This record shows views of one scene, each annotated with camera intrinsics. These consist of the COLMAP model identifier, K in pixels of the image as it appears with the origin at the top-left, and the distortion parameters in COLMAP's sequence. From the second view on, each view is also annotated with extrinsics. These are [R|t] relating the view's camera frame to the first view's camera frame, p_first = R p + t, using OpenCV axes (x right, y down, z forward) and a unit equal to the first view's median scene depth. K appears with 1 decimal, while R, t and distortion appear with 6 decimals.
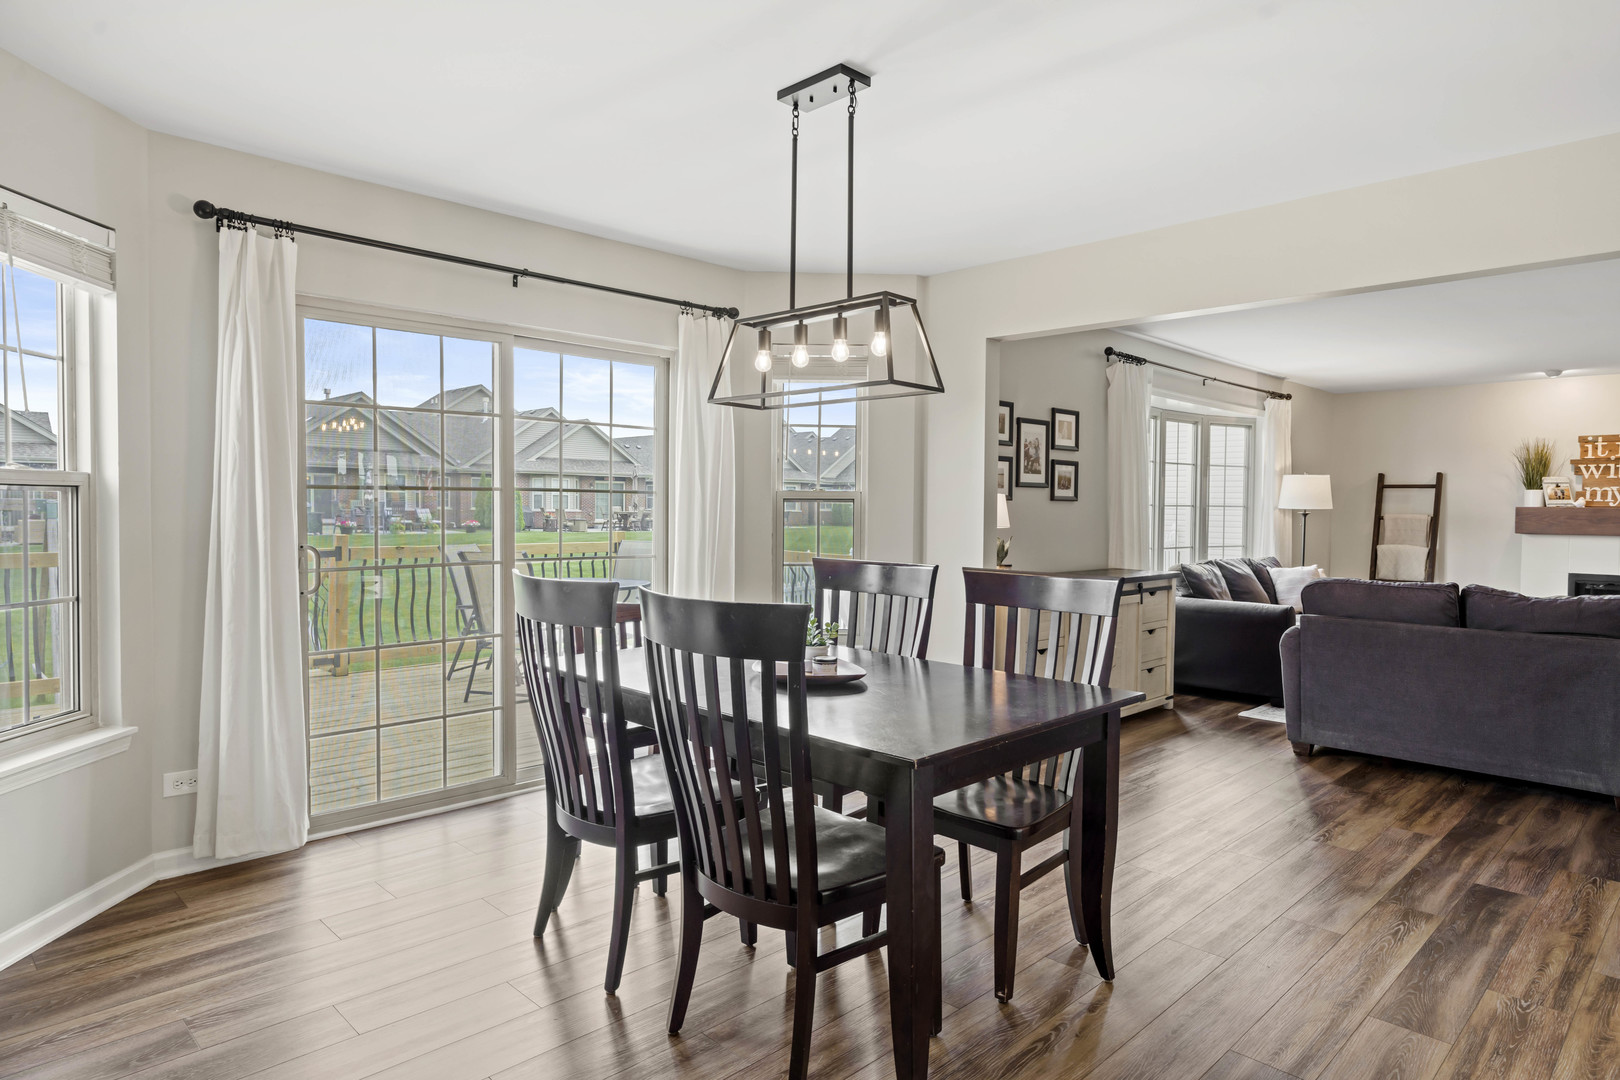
lens RADIAL K [[969.0, 0, 810.0], [0, 969.0, 540.0], [0, 0, 1]] dist [0.003153, 0.000850]
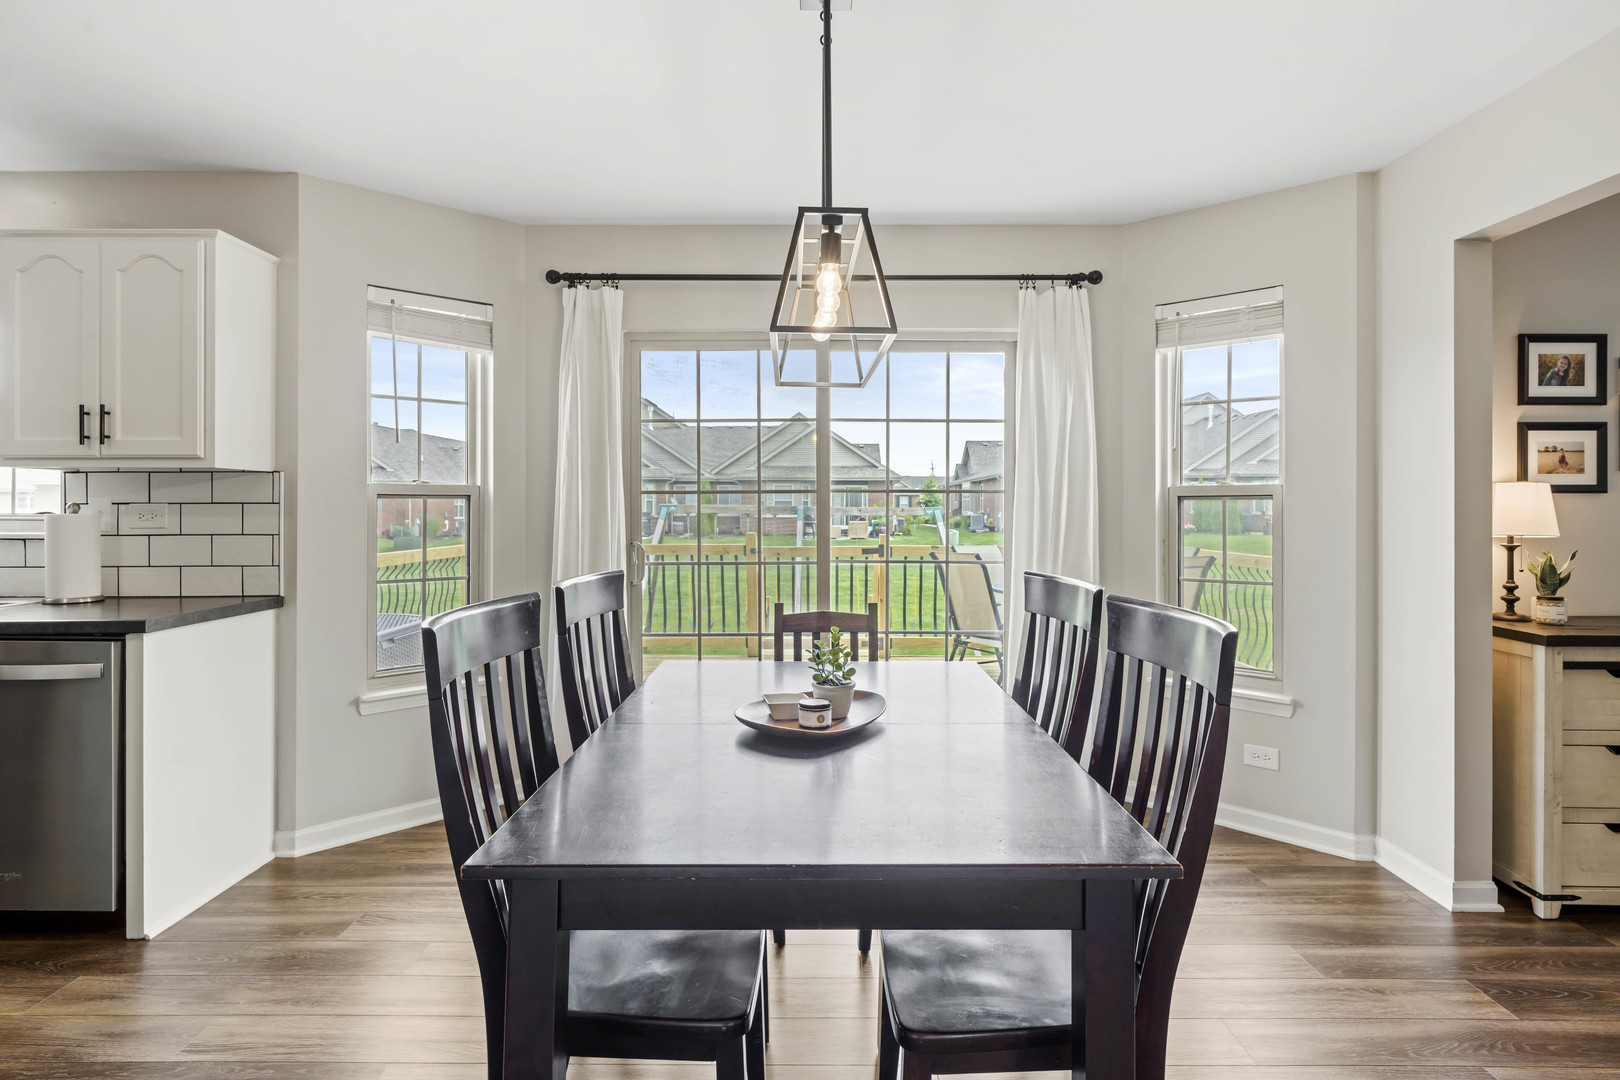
lens RADIAL K [[894.0, 0, 813.3], [0, 894.0, 510.0], [0, 0, 1]] dist [-0.001298, 0.000134]
pose [[0.701544, -0.005282, -0.712607, 0.412345], [-0.019480, 0.999457, -0.026586, -0.009484], [0.712360, 0.032533, 0.701060, 0.395804]]
